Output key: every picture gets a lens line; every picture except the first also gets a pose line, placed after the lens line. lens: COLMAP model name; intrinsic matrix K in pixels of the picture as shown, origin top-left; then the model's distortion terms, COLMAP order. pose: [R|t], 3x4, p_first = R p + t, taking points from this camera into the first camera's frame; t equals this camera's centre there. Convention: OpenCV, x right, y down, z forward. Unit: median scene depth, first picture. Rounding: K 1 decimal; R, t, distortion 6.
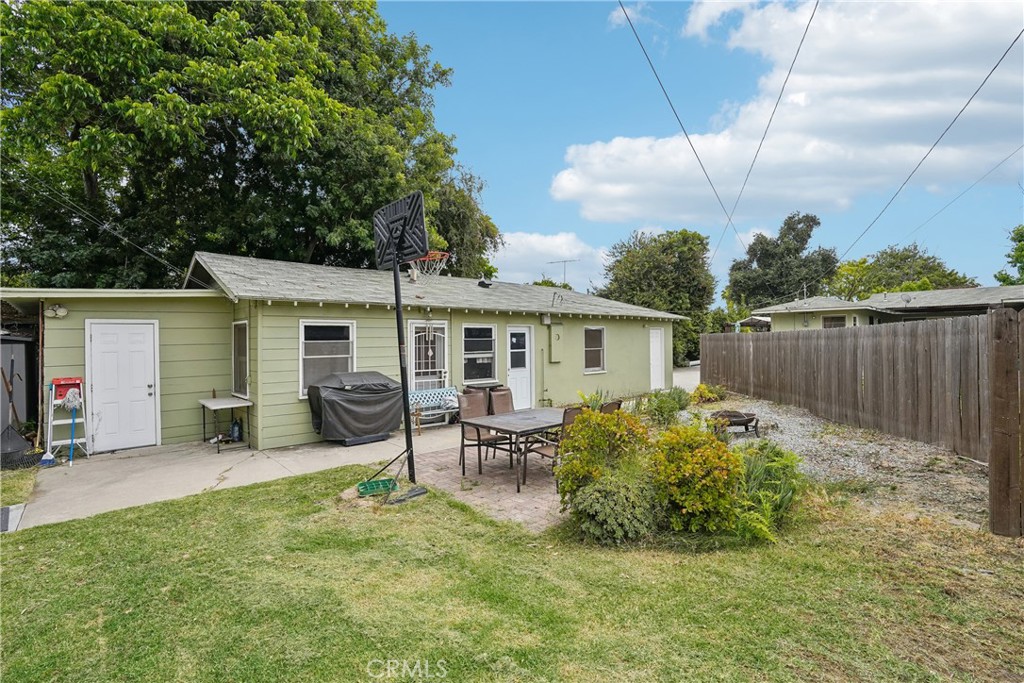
lens RADIAL K [[476.1, 0, 513.2], [0, 476.1, 335.7], [0, 0, 1]] dist [-0.068725, 0.026718]
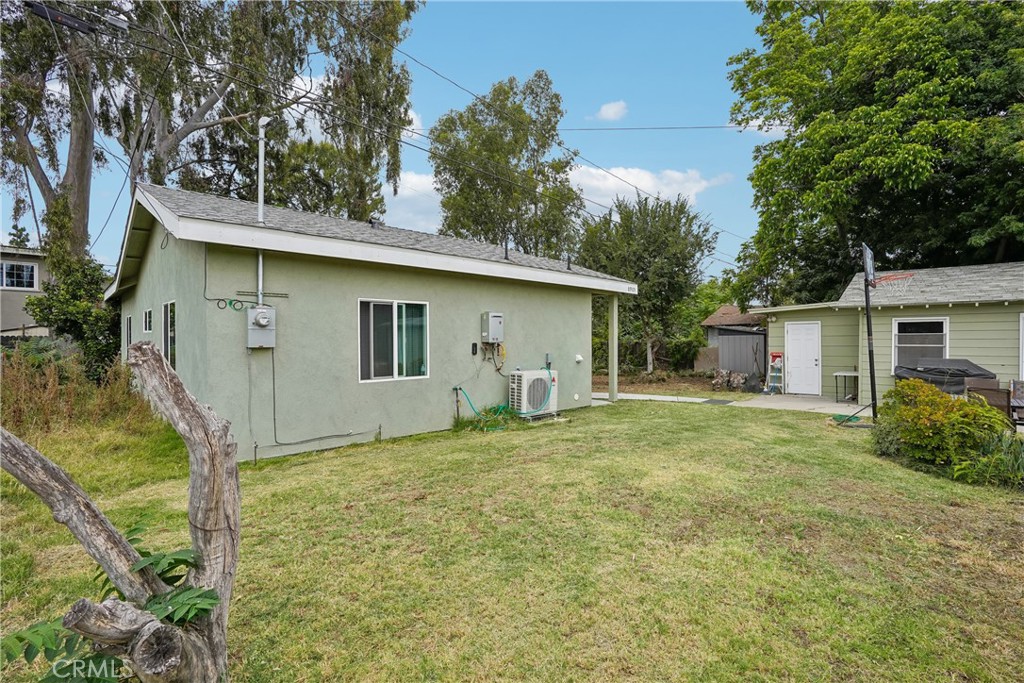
lens RADIAL K [[476.1, 0, 513.2], [0, 476.1, 335.7], [0, 0, 1]] dist [-0.068725, 0.026718]
pose [[0.034515, 0.005759, -0.999388, 0.650329], [0.013818, 0.999885, 0.006239, -0.005083], [0.999309, -0.014025, 0.034432, -0.130712]]
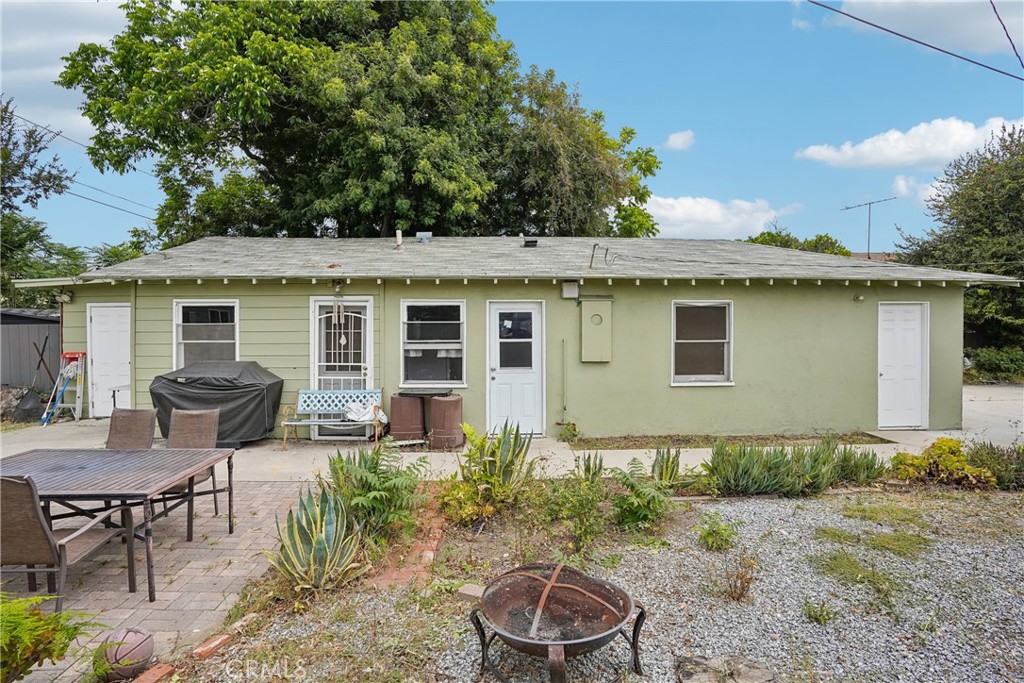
lens RADIAL K [[476.1, 0, 513.2], [0, 476.1, 335.7], [0, 0, 1]] dist [-0.068725, 0.026718]
pose [[0.754262, 0.028690, -0.655946, 0.458103], [-0.000162, 0.999053, 0.043511, -0.003001], [0.656573, -0.032713, 0.753553, 0.563893]]
